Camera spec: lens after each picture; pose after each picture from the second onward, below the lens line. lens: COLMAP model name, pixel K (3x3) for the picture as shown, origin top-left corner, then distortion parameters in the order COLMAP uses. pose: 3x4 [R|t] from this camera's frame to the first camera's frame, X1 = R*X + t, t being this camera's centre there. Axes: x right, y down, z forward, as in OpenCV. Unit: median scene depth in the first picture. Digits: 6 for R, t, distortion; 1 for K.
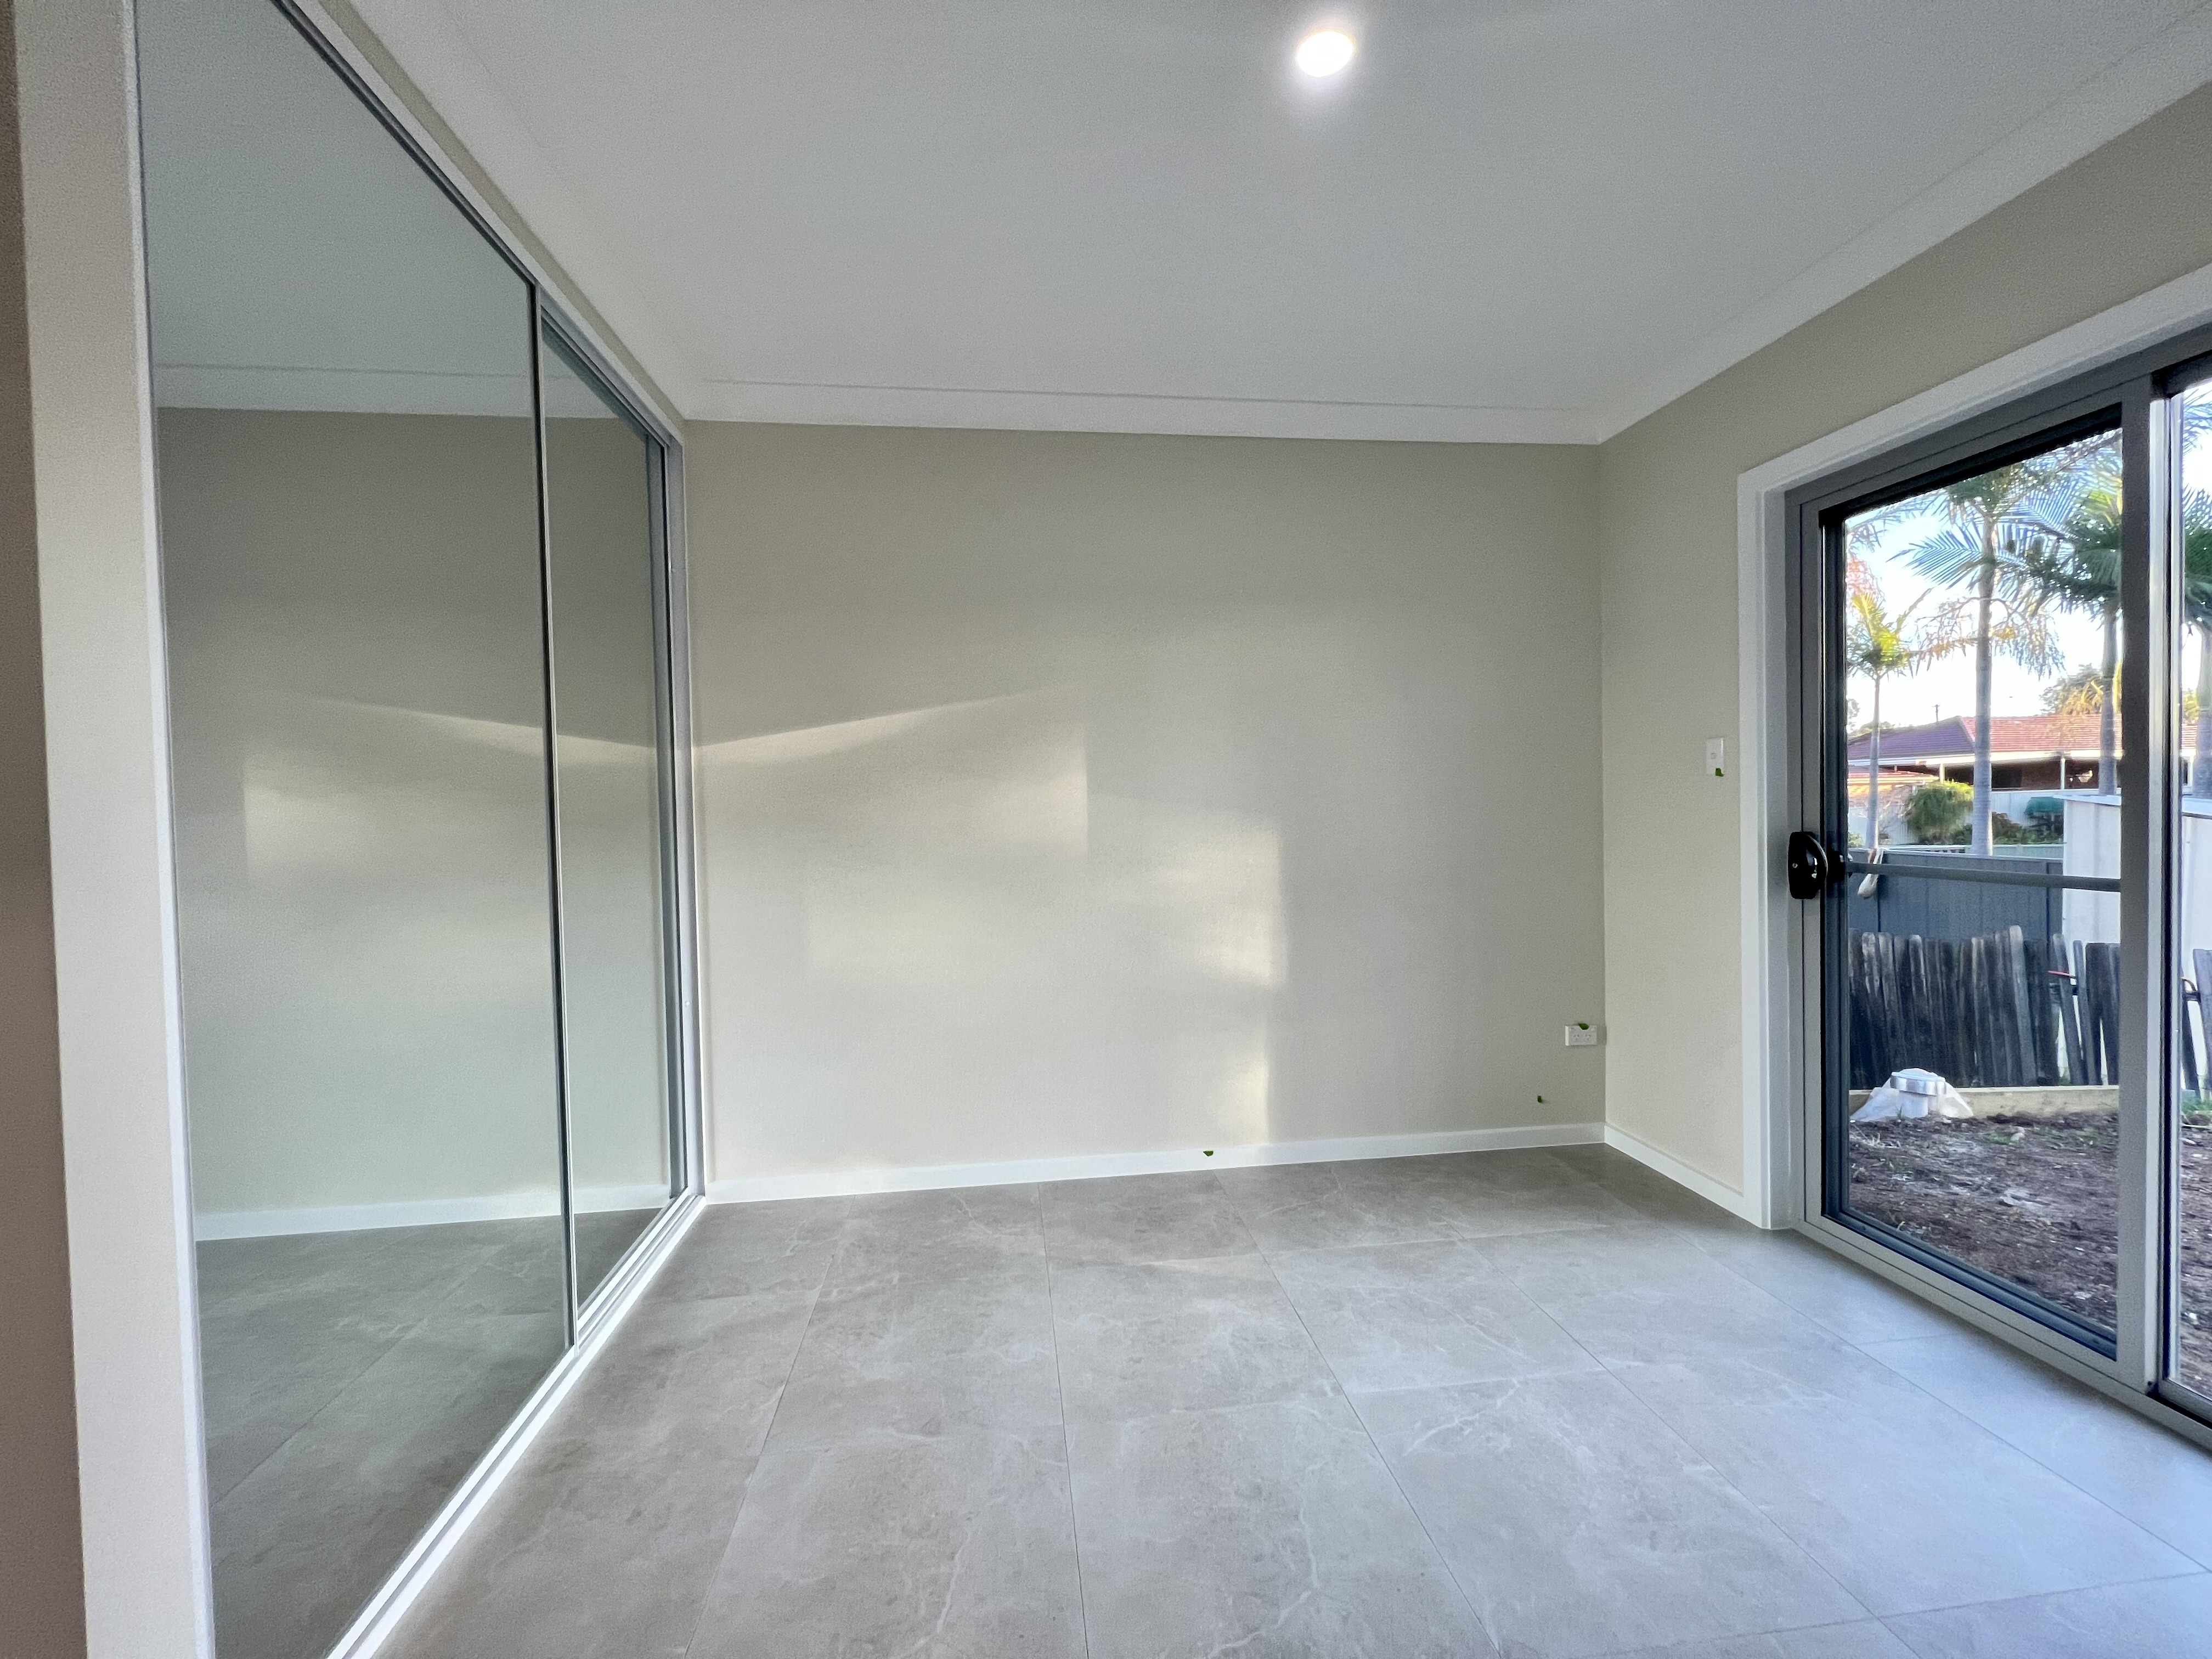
lens RADIAL K [[886.6, 0, 1100.2], [0, 886.6, 825.7], [0, 0, 1]] dist [-0.000299, 0.000883]
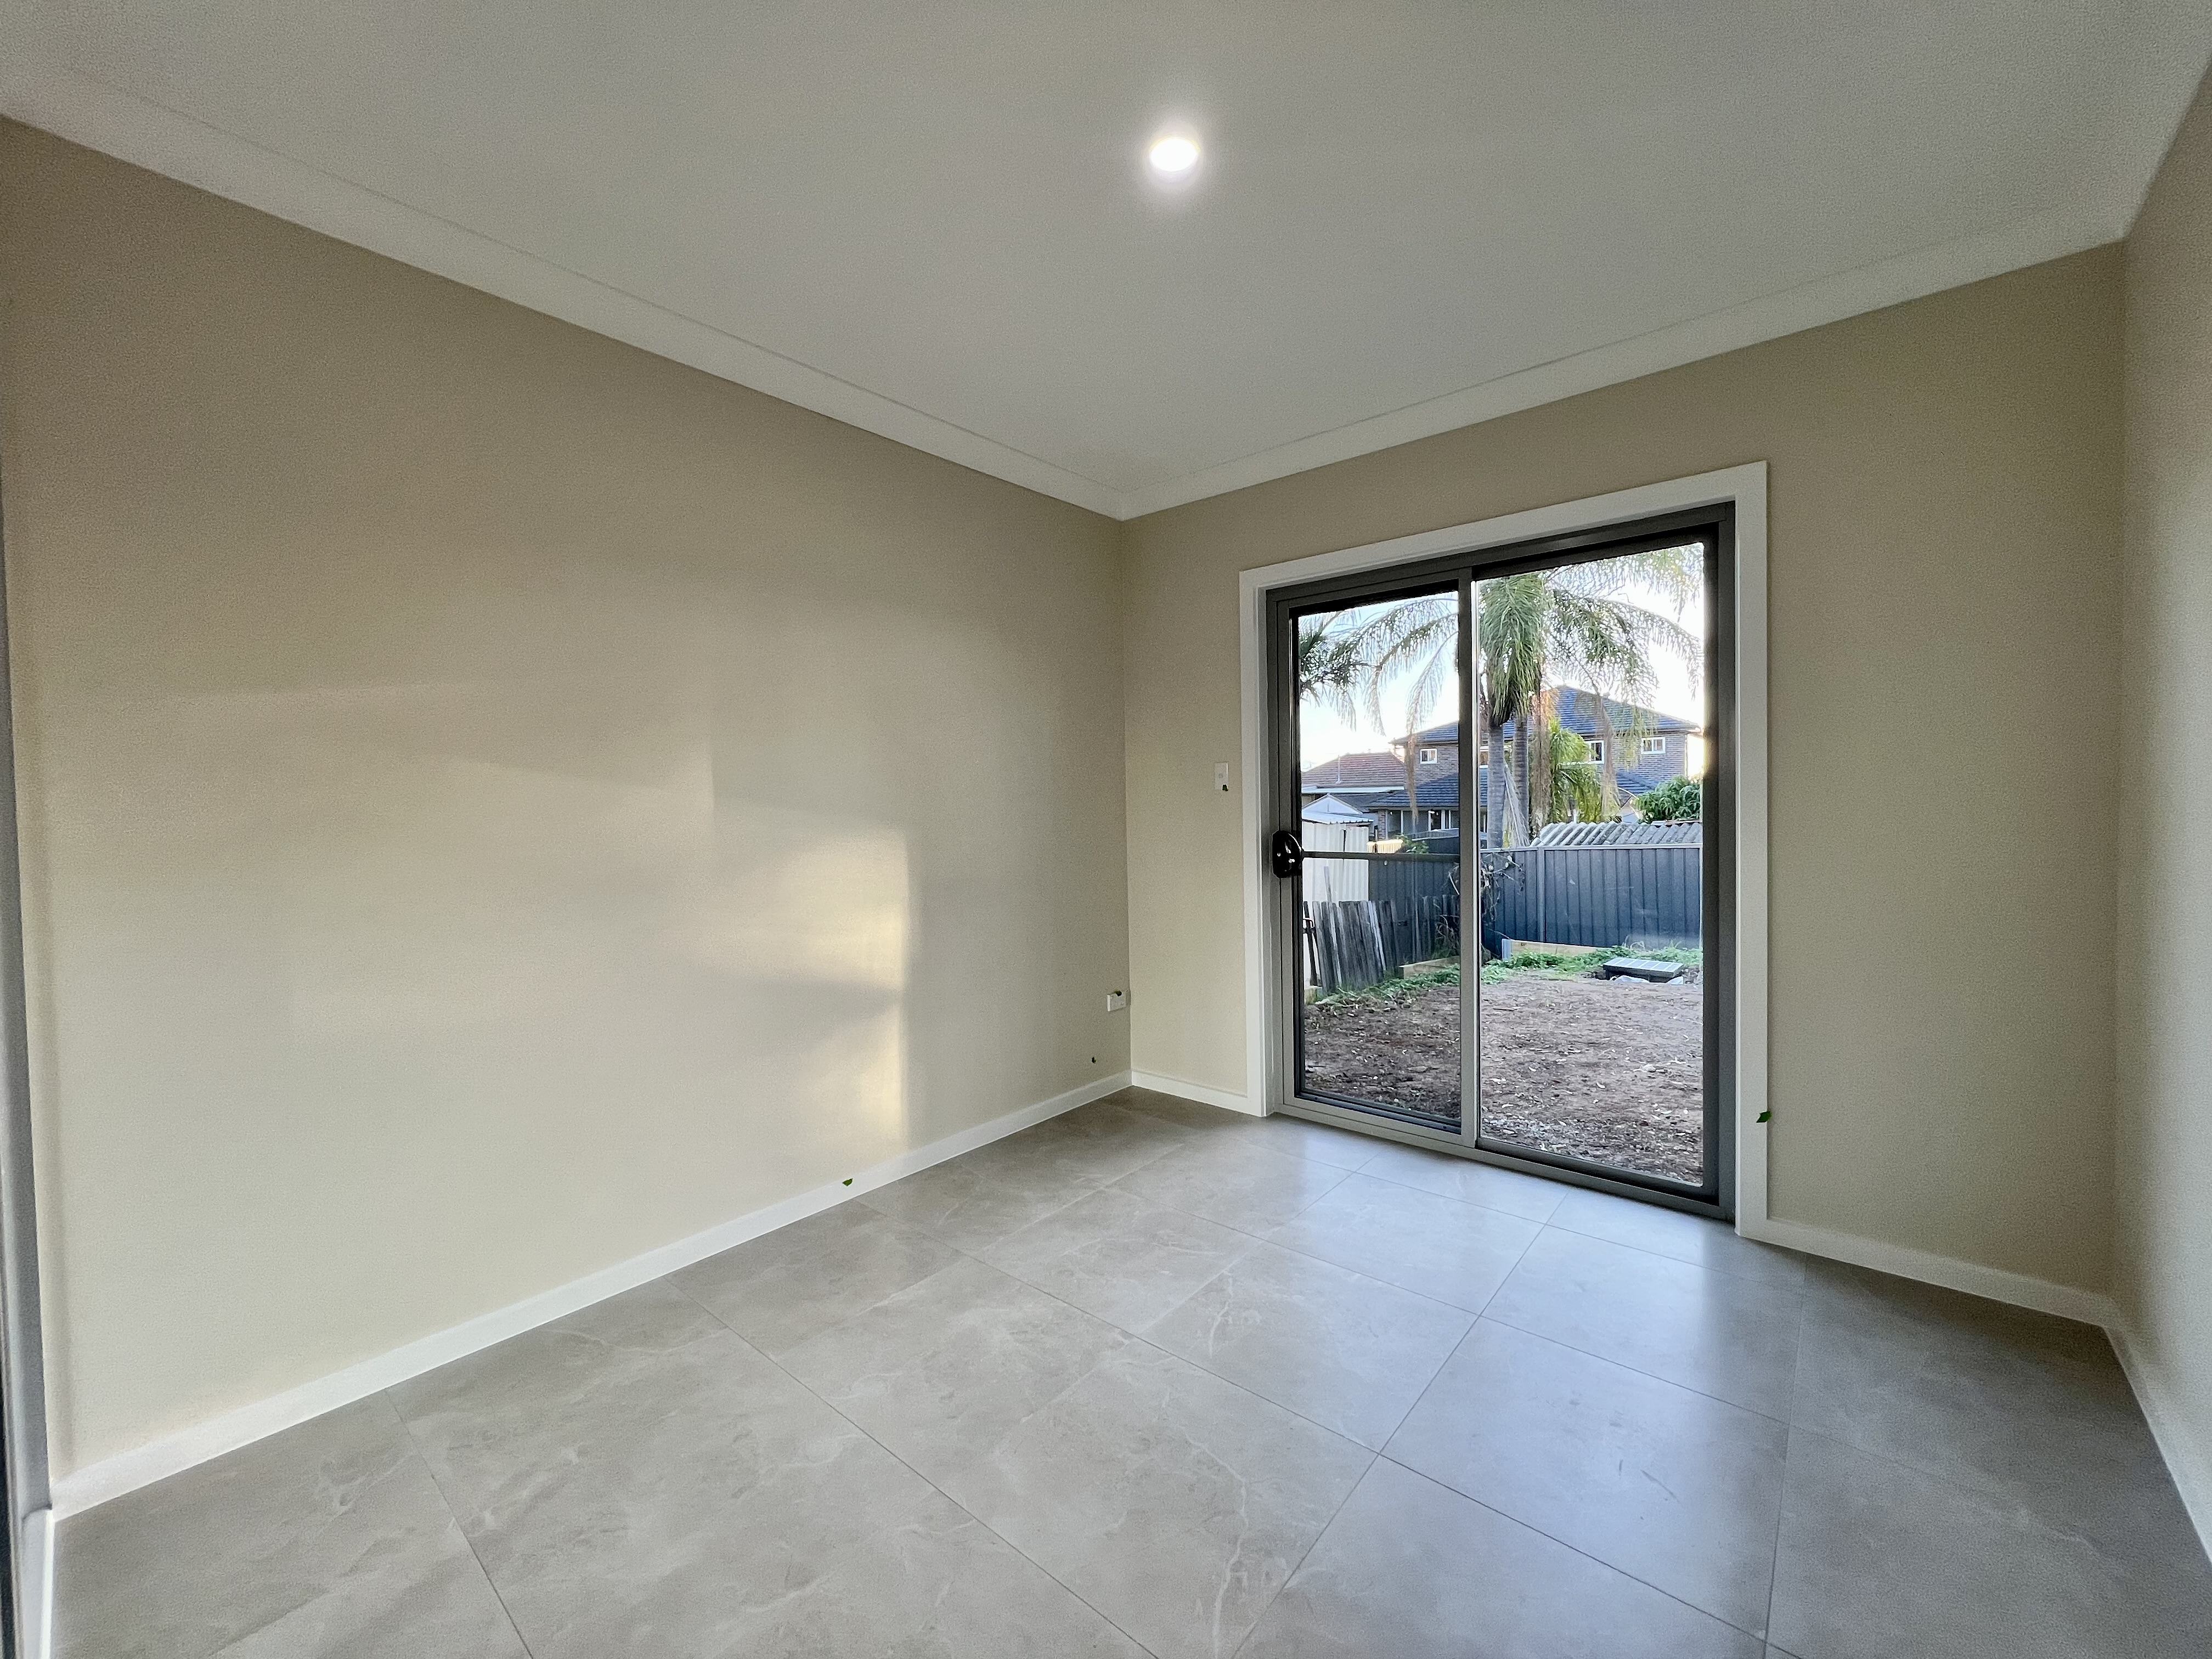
lens RADIAL K [[886.6, 0, 1101.7], [0, 886.6, 827.7], [0, 0, 1]] dist [-0.000299, 0.000883]
pose [[0.732793, -0.011141, 0.680361, -0.379459], [0.017295, 0.999848, -0.002255, 0.000216], [-0.680232, 0.013419, 0.732874, 0.147886]]
